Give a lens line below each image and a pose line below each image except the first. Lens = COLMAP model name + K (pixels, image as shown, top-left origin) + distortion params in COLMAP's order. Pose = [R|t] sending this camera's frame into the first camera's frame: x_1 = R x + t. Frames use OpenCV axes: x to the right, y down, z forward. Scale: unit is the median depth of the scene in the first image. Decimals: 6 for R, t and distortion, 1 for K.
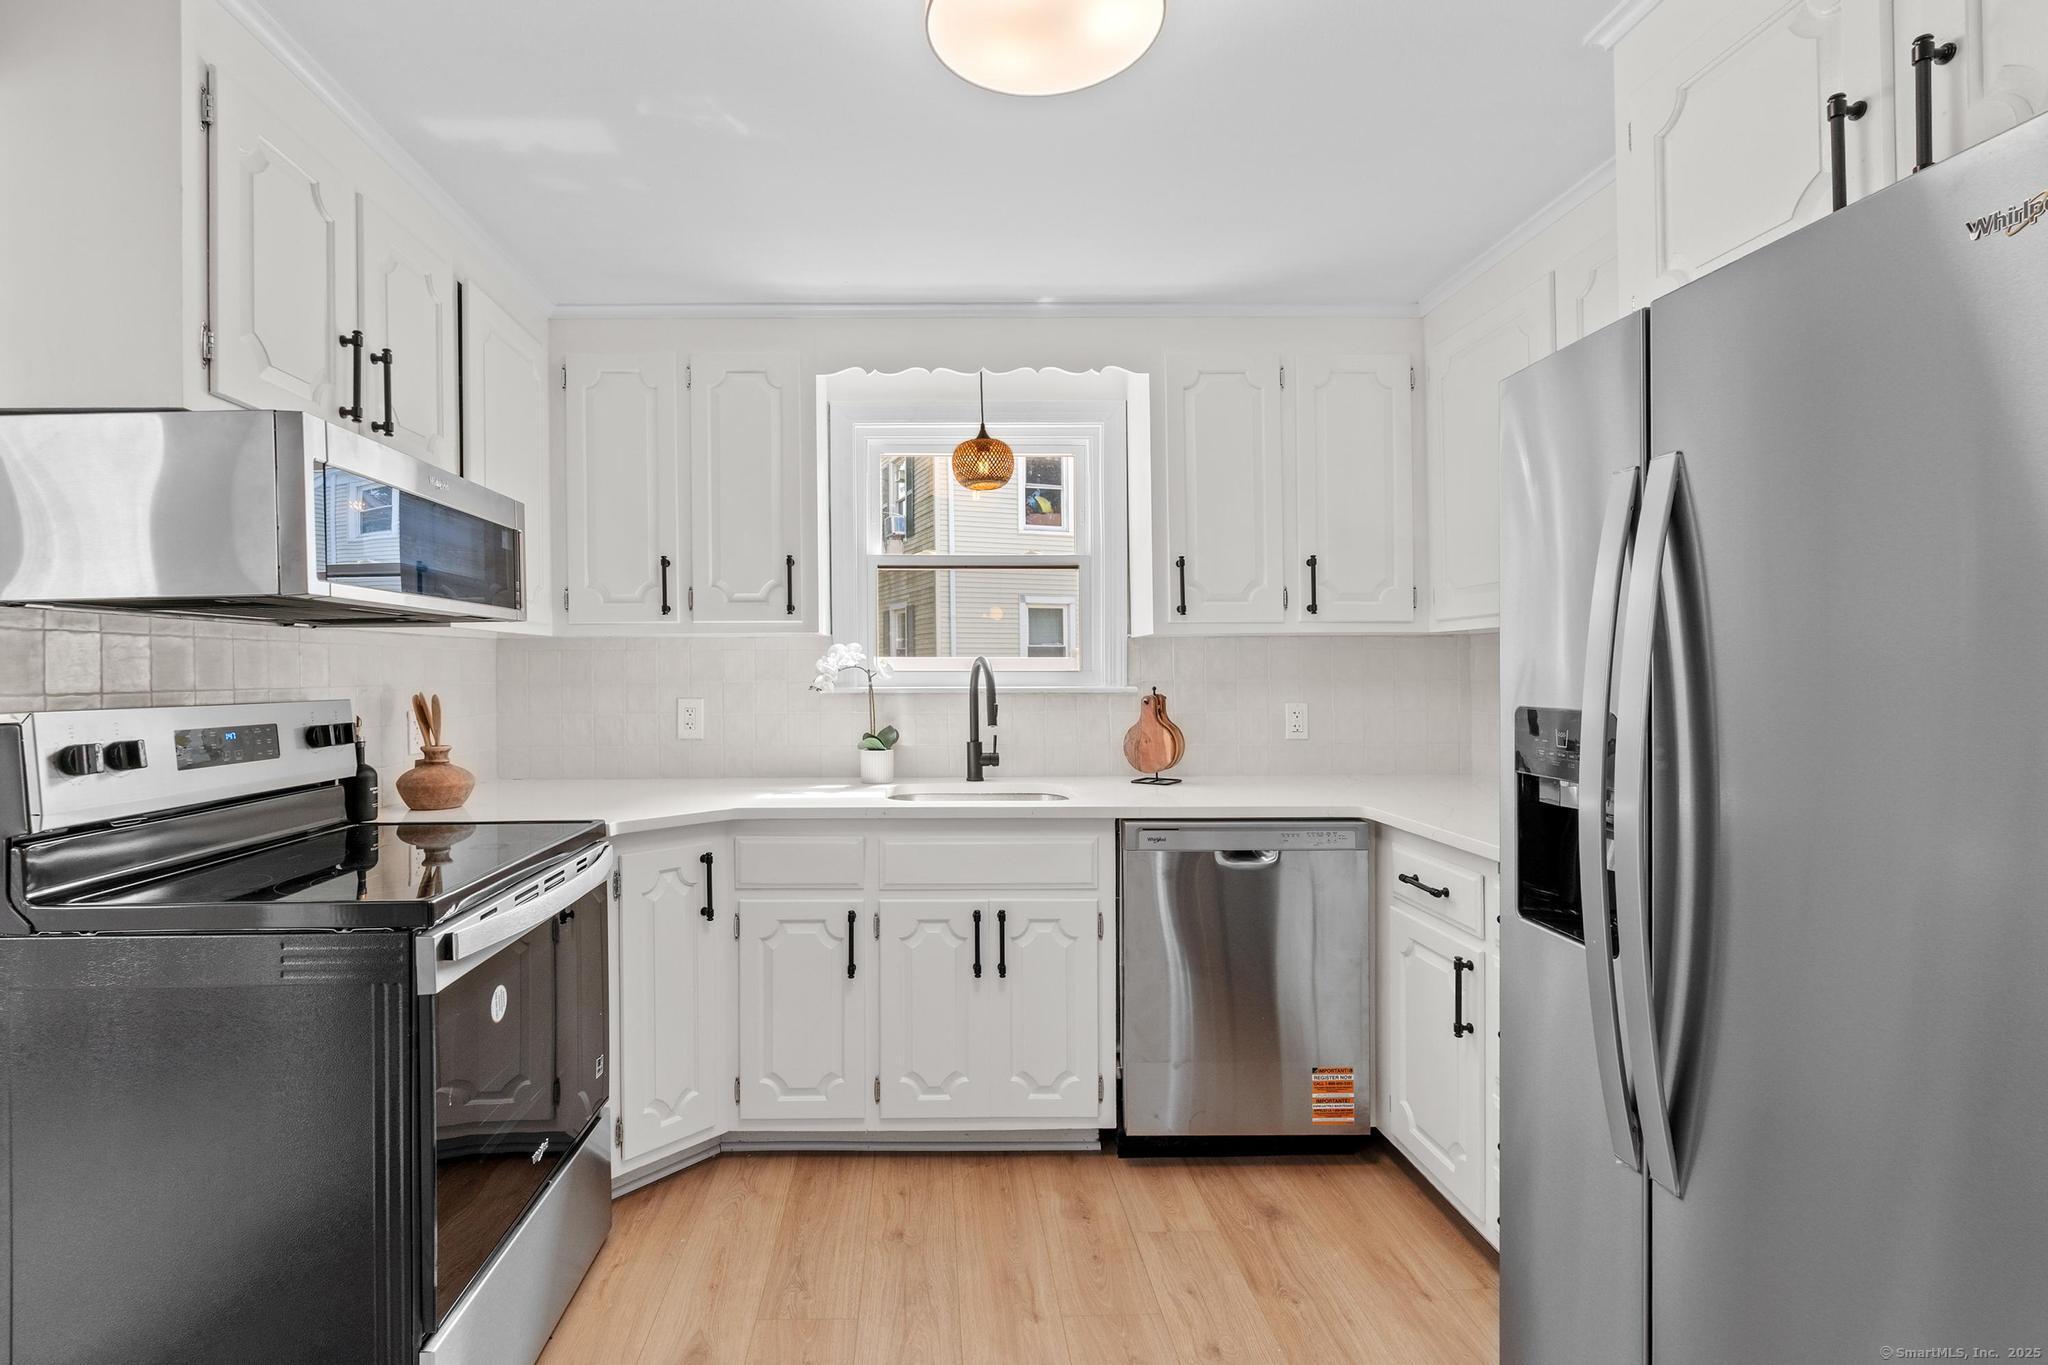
lens RADIAL K [[949.6, 0, 937.5], [0, 949.6, 670.6], [0, 0, 1]] dist [-0.002552, 0.000701]
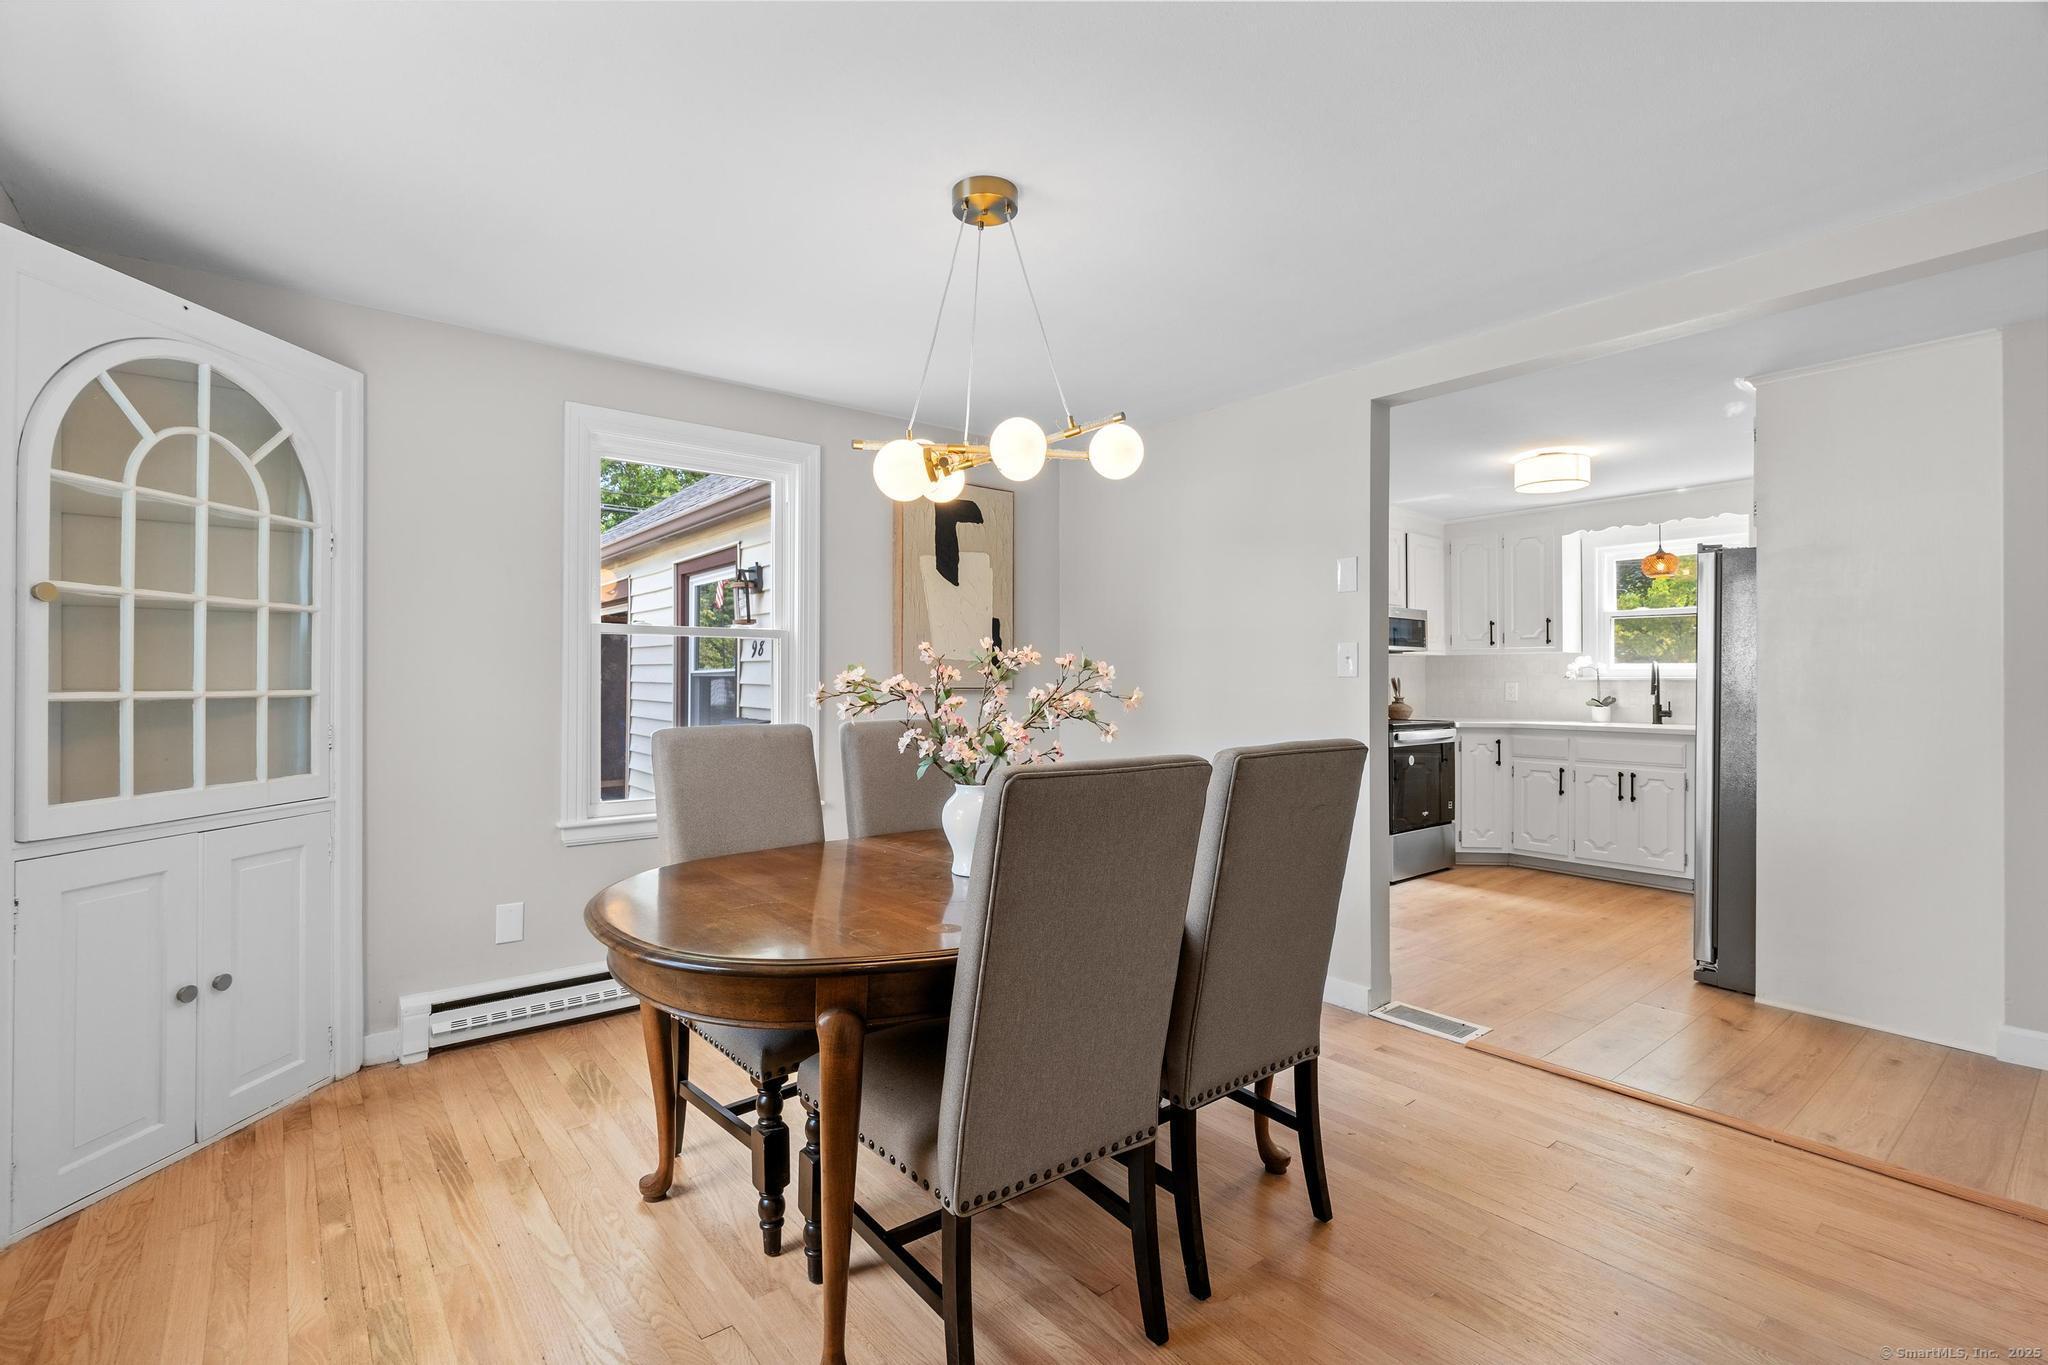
lens RADIAL K [[927.1, 0, 1012.8], [0, 927.1, 674.8], [0, 0, 1]] dist [-0.003187, 0.000564]
pose [[0.619889, 0.002623, -0.784685, 0.889970], [-0.004204, 0.999991, 0.000022, 0.022253], [0.784678, 0.003285, 0.619894, -1.551346]]
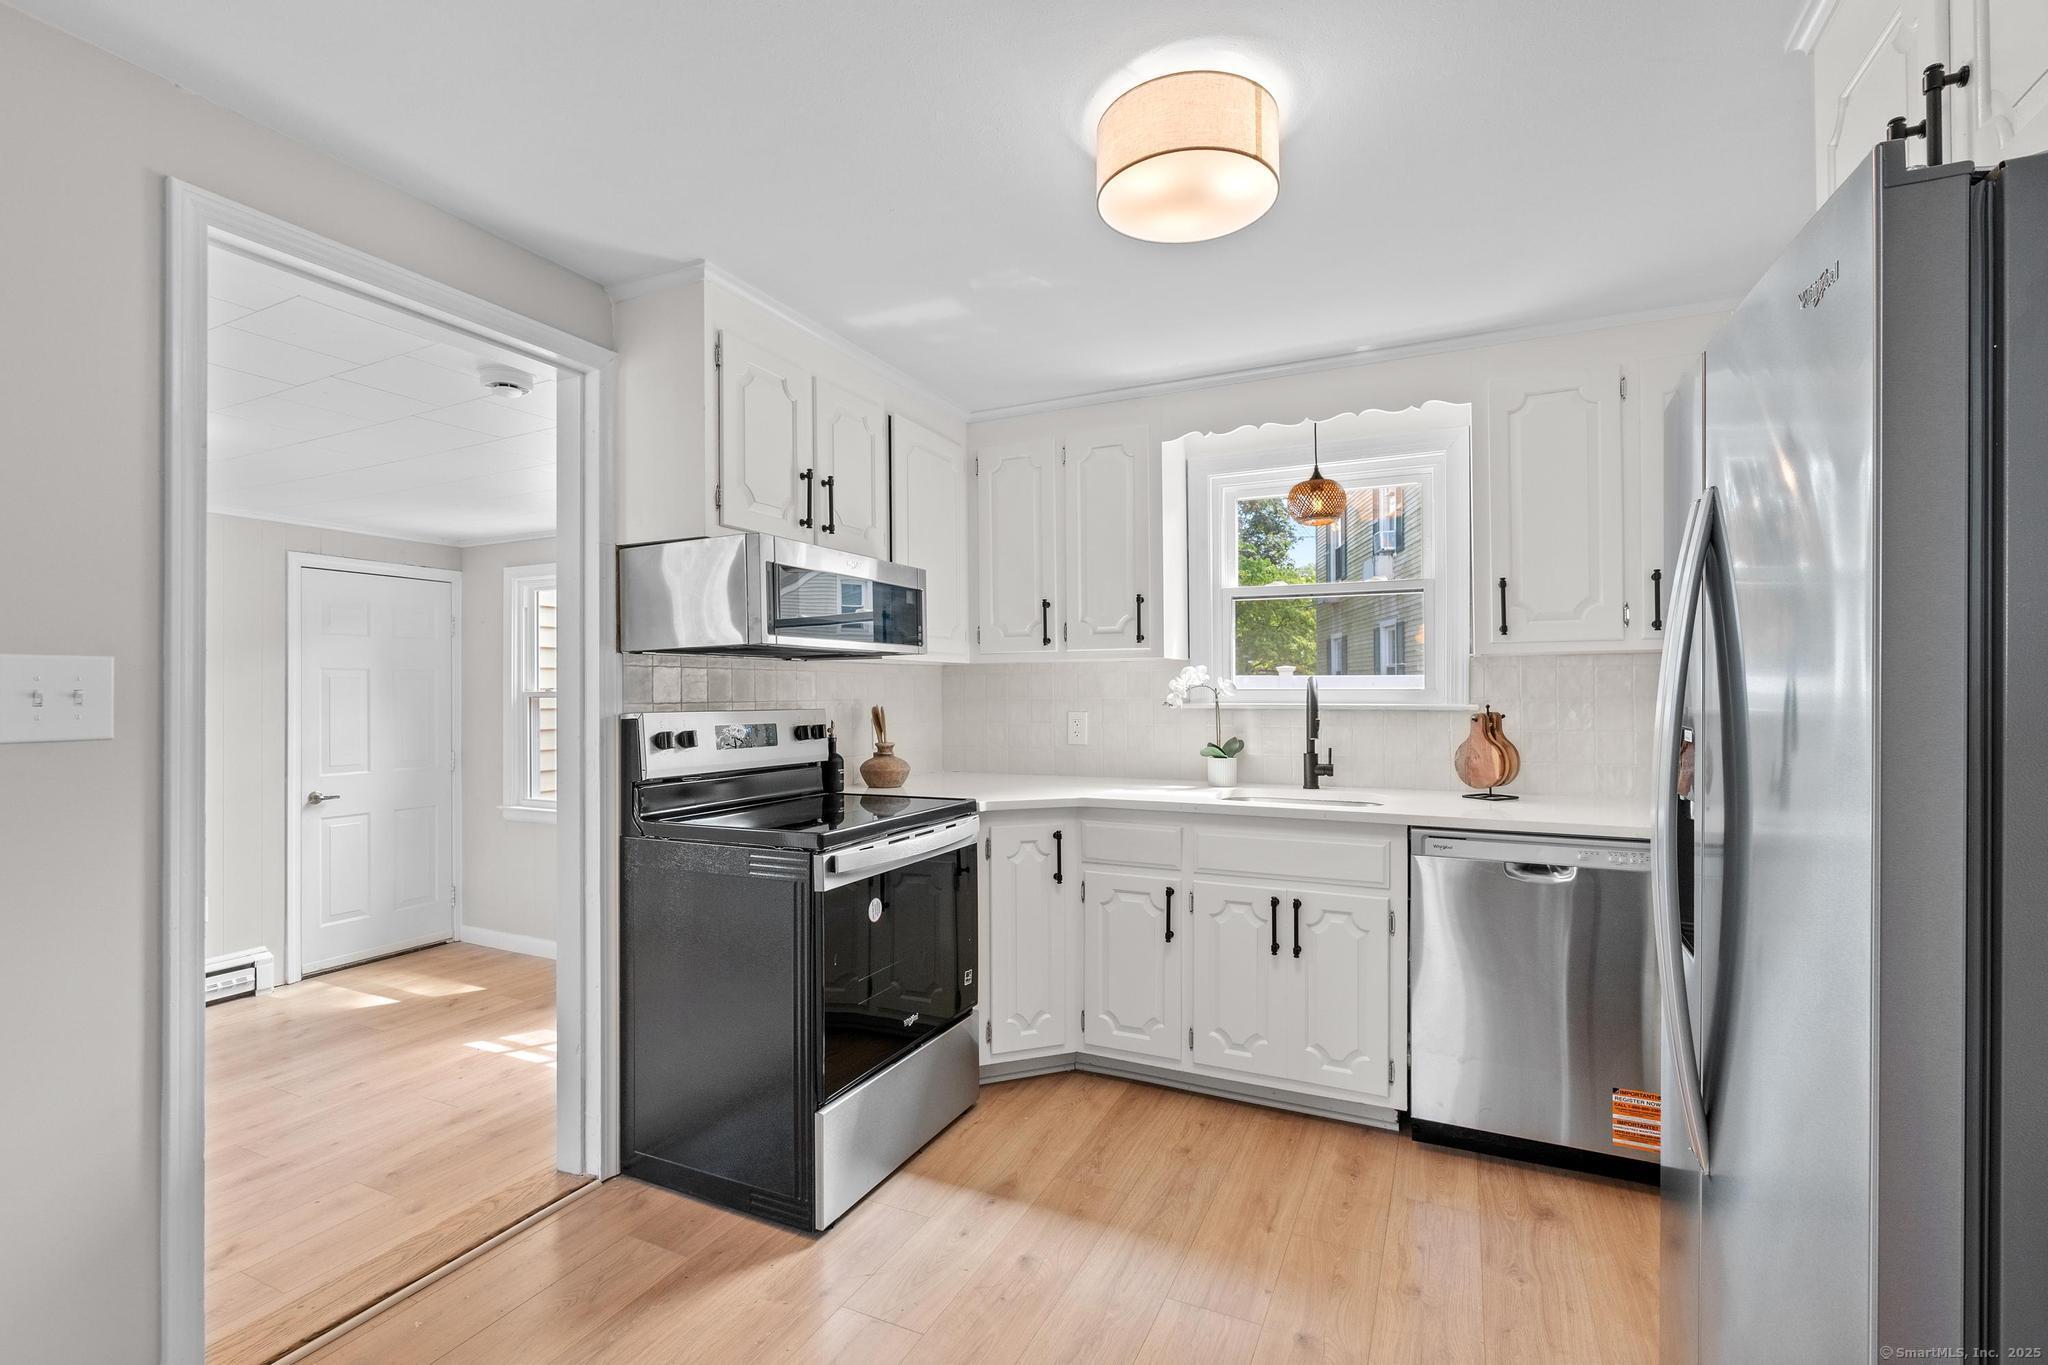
lens RADIAL K [[921.6, 0, 1021.8], [0, 921.6, 694.0], [0, 0, 1]] dist [0.000620, 0.000603]
pose [[0.896912, 0.001993, -0.442205, 0.260806], [0.000465, 0.999985, 0.005449, -0.000430], [0.442209, -0.005093, 0.896897, -0.138662]]
